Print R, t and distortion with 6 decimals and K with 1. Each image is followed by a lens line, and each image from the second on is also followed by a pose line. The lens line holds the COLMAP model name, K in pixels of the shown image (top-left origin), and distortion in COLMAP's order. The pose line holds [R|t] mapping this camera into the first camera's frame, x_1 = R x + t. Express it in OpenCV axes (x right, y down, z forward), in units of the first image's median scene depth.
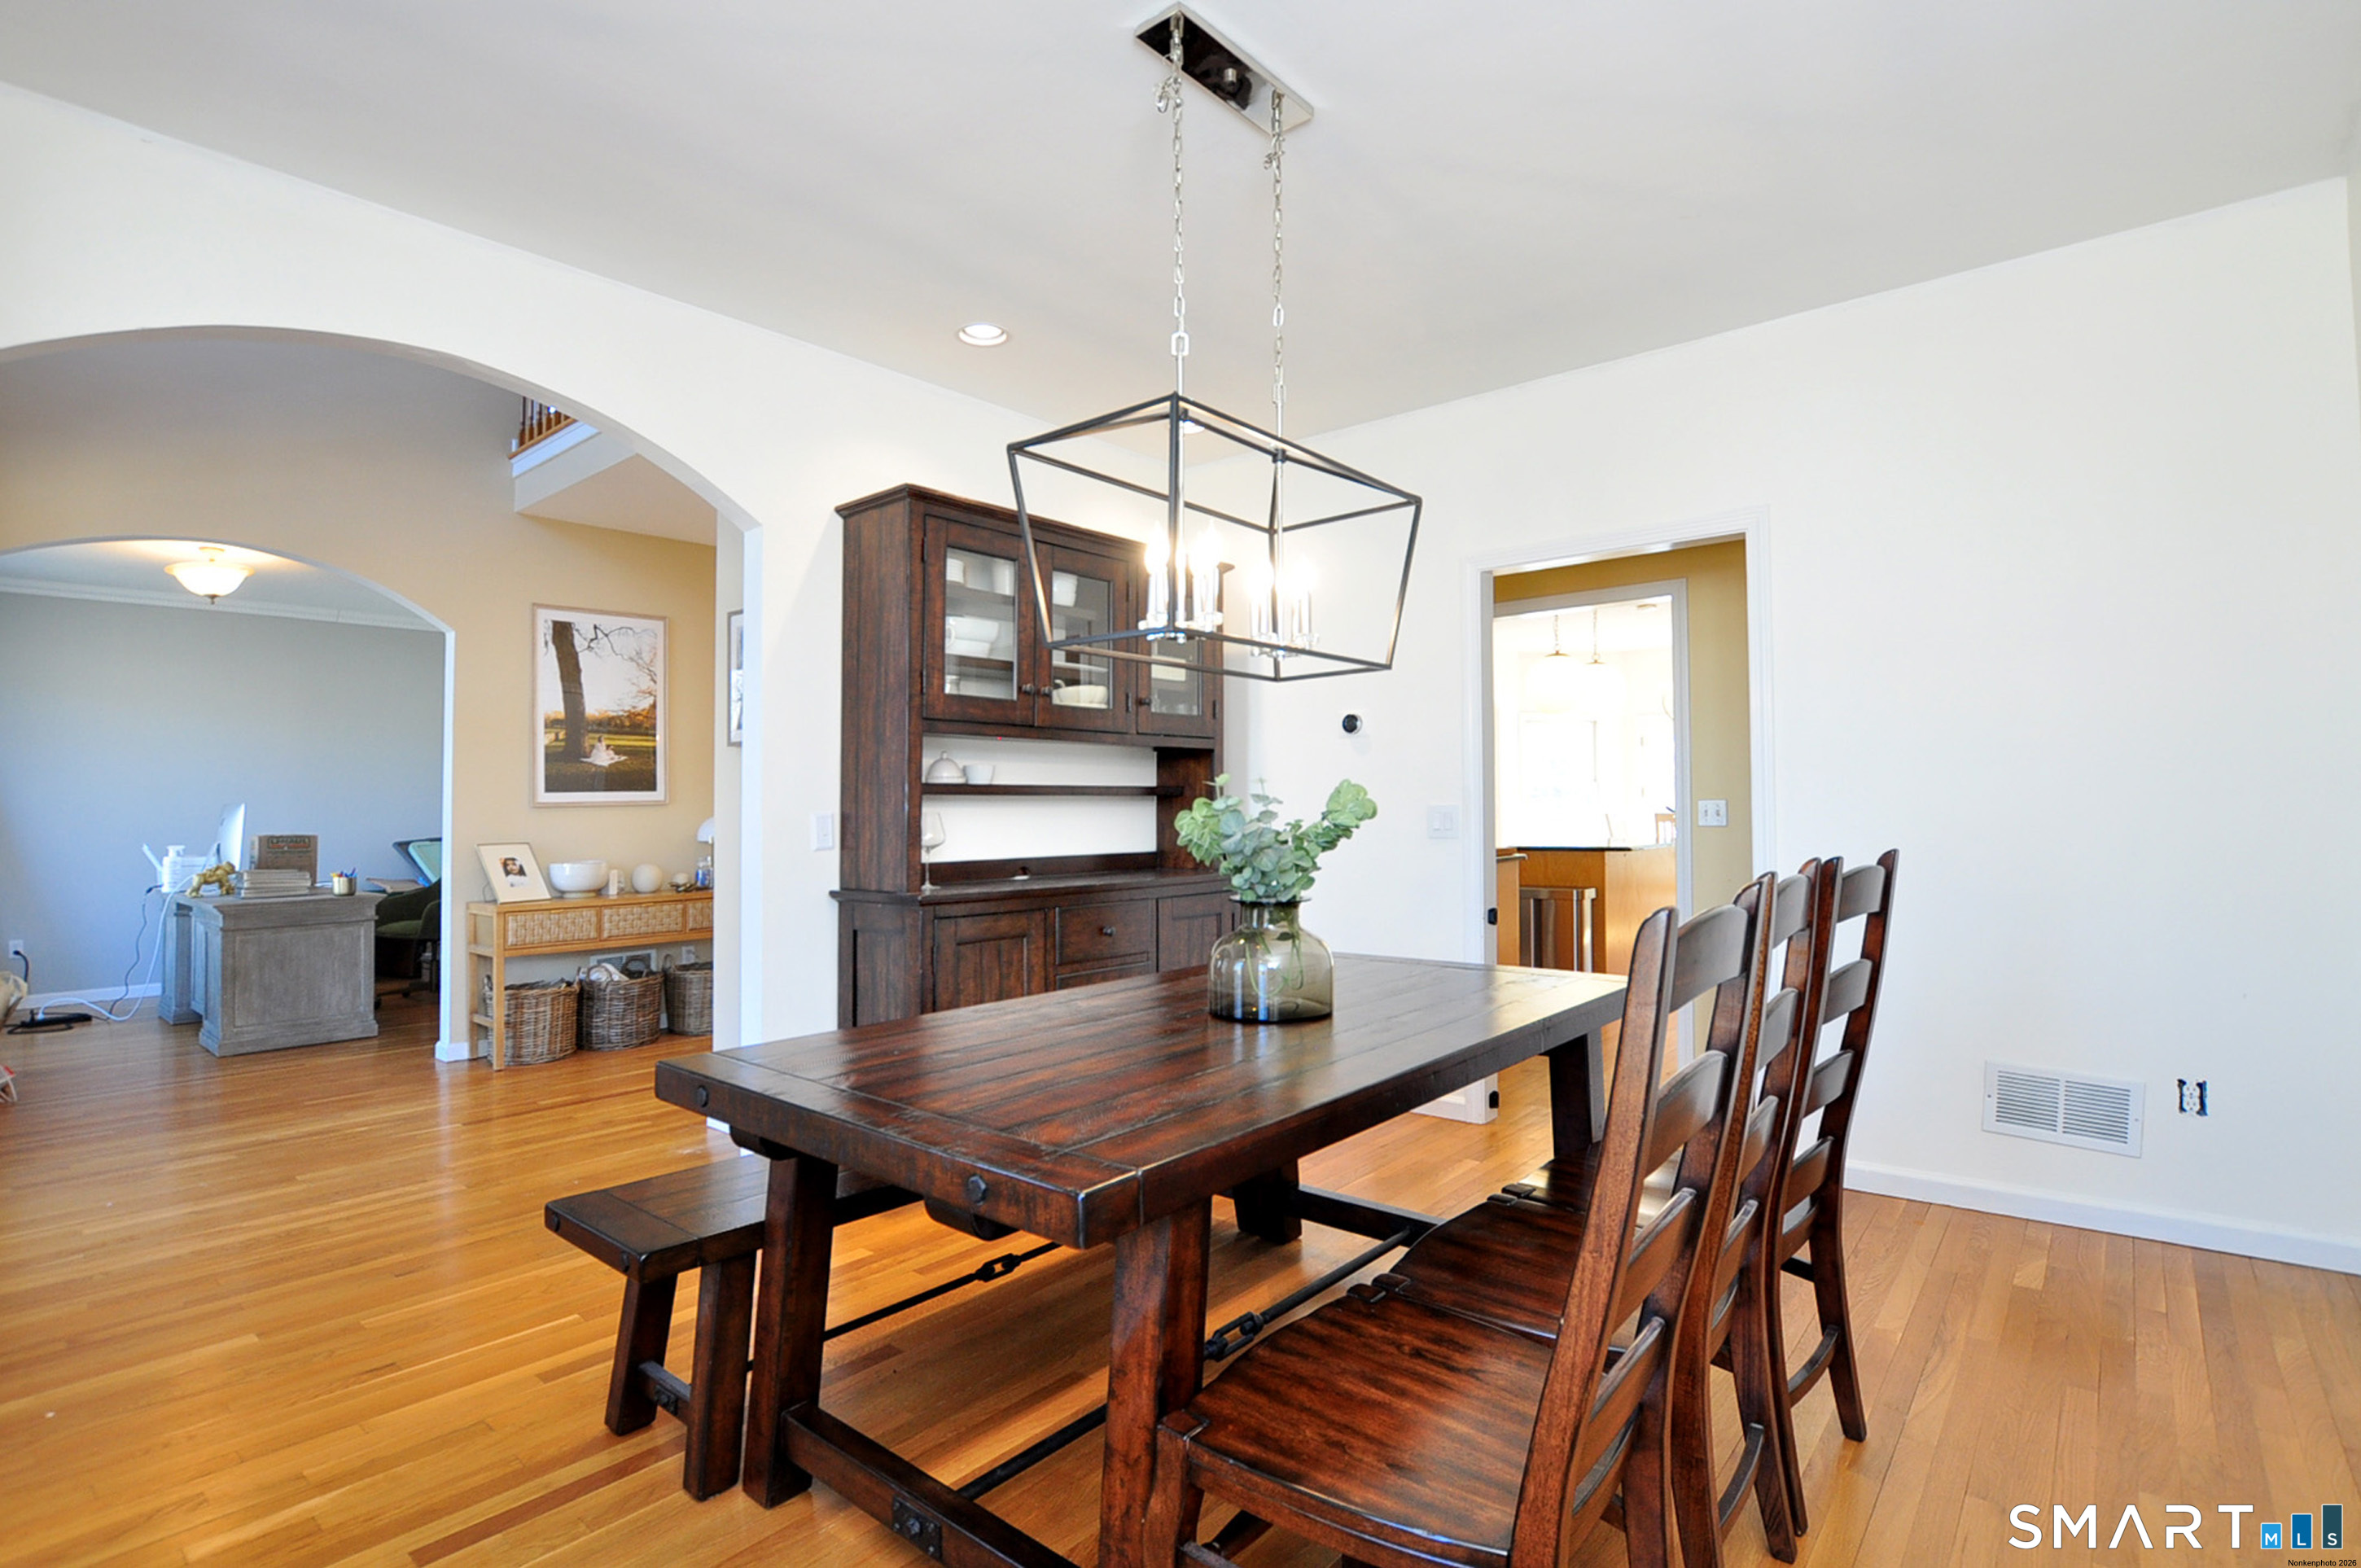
lens RADIAL K [[1146.6, 0, 1184.6], [0, 1146.6, 755.3], [0, 0, 1]] dist [-0.030955, 0.000208]
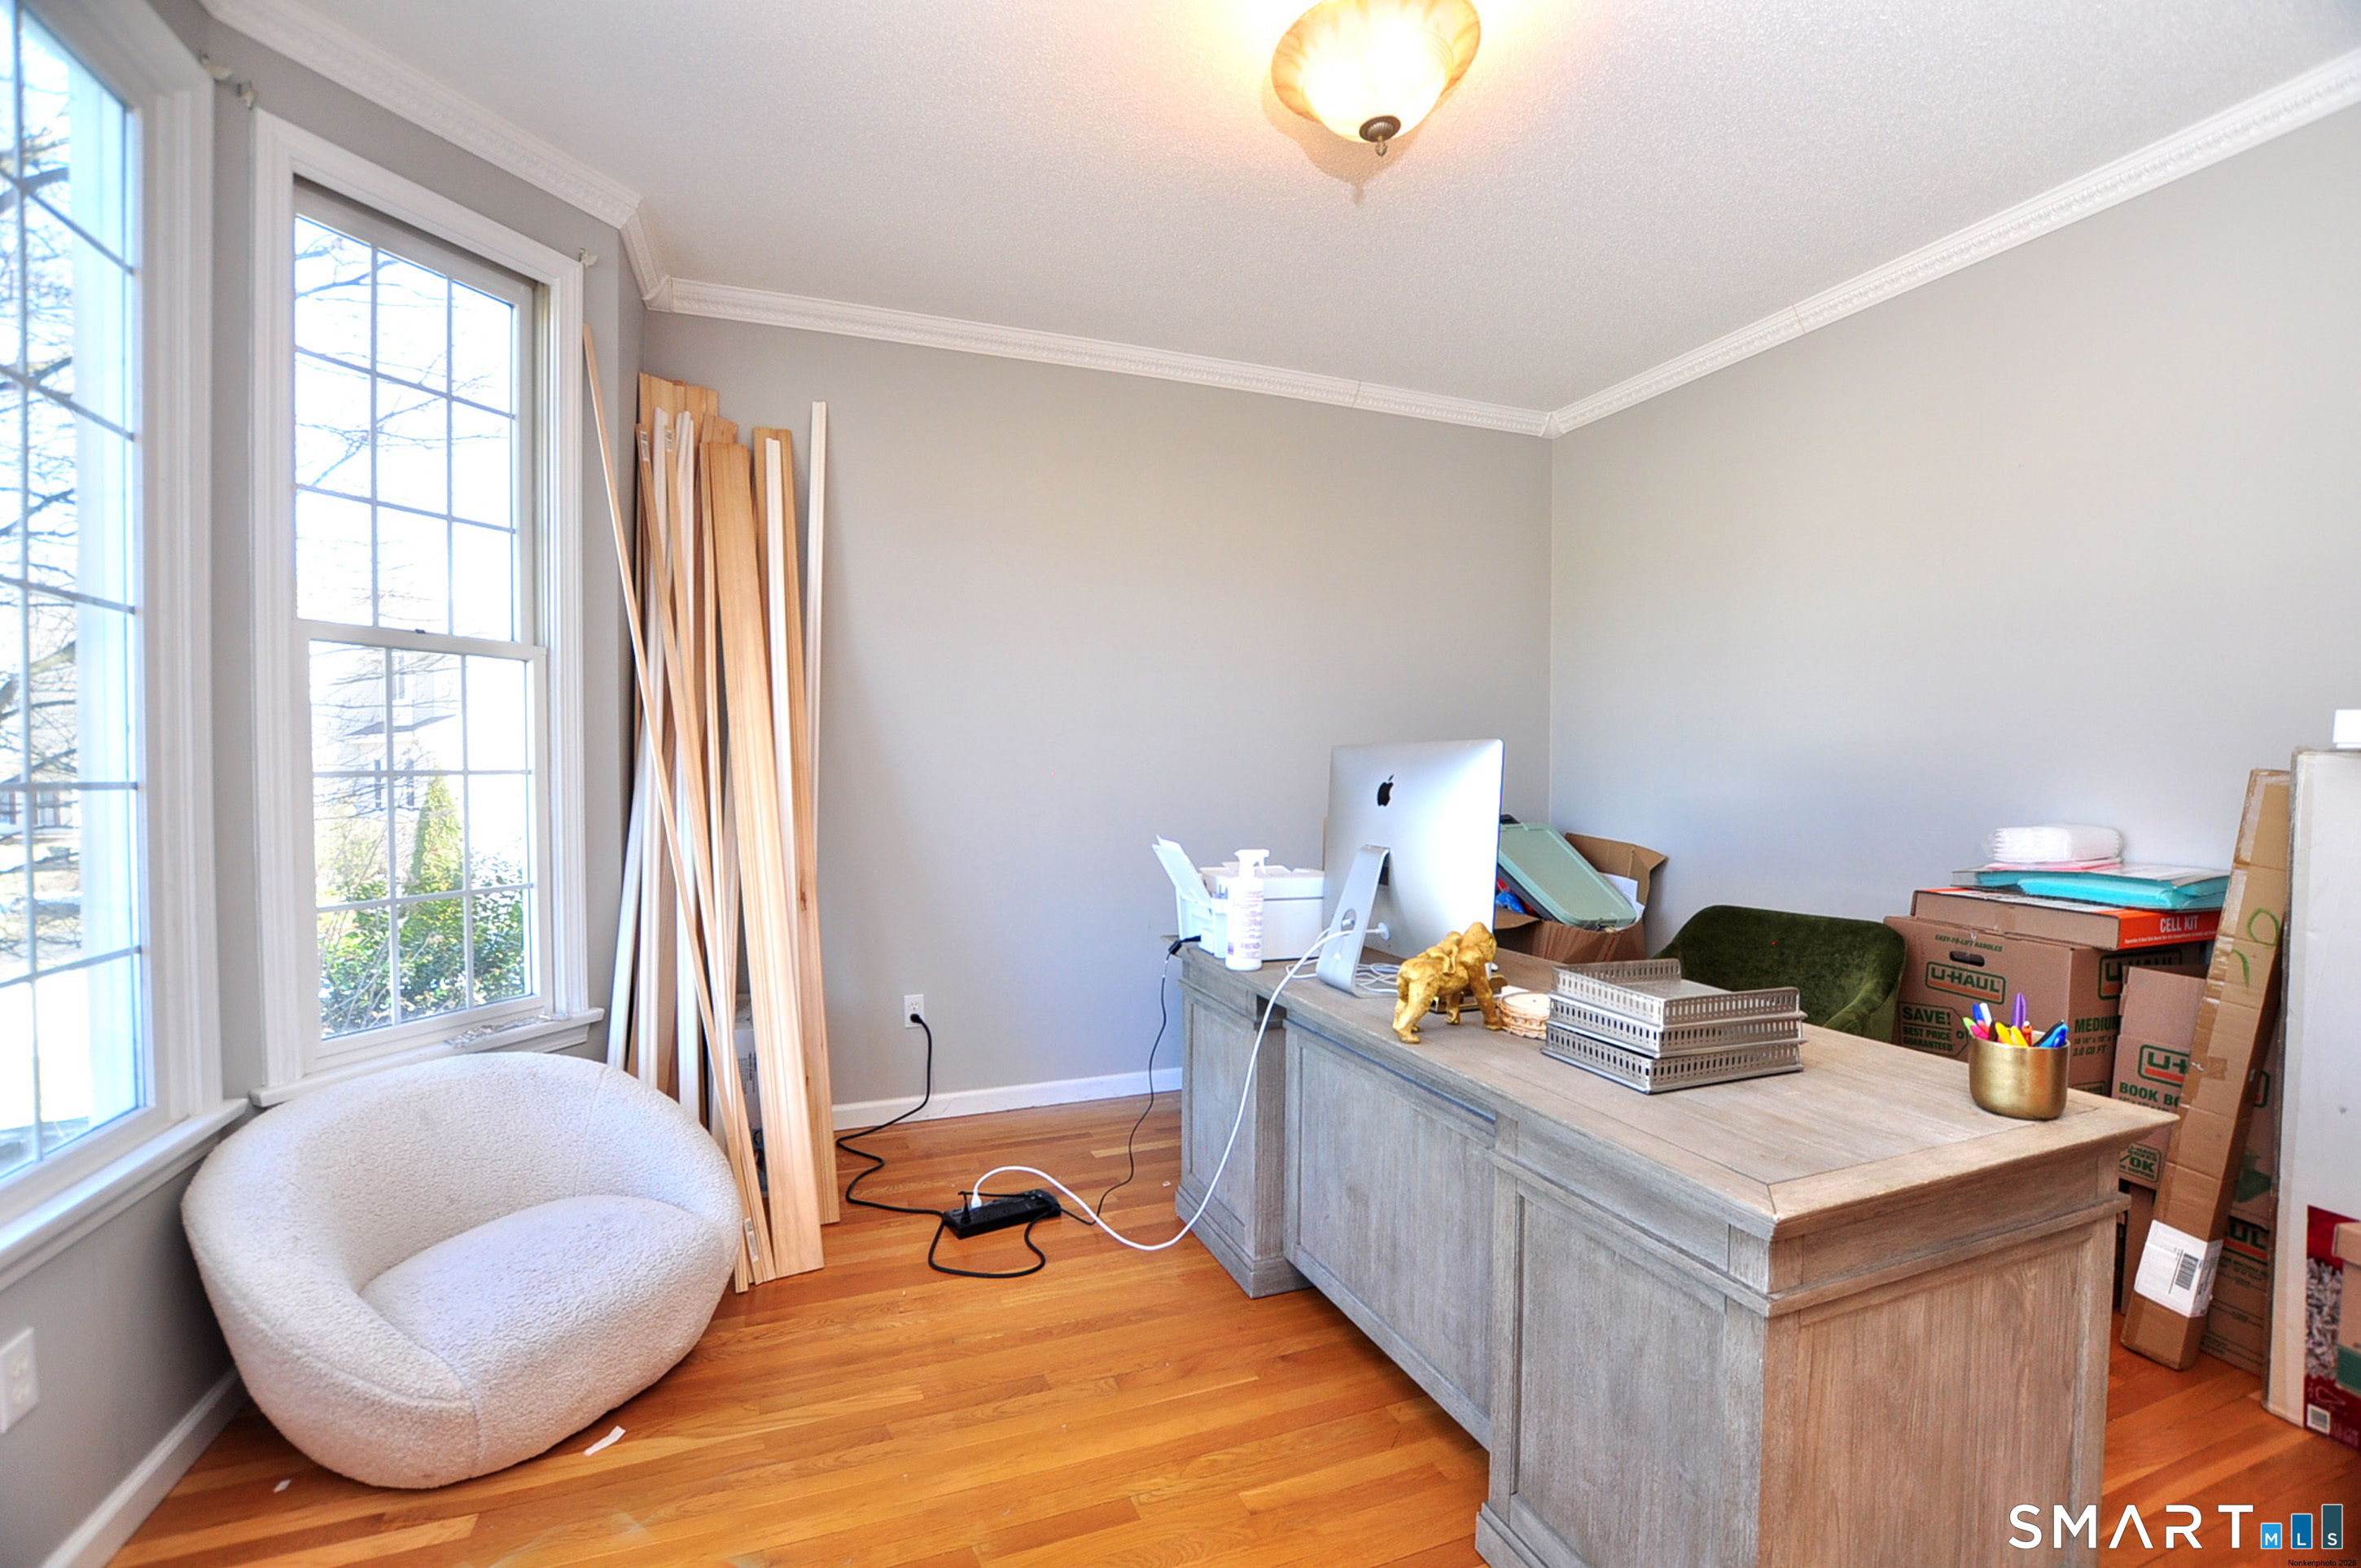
lens RADIAL K [[1028.8, 0, 1180.5], [0, 1028.8, 784.0], [0, 0, 1]] dist [-0.008290, -0.000119]
pose [[0.879104, 0.022089, -0.476118, -0.812593], [0.011177, 0.997696, 0.066923, 0.035870], [0.476499, -0.064154, 0.876831, 0.722916]]
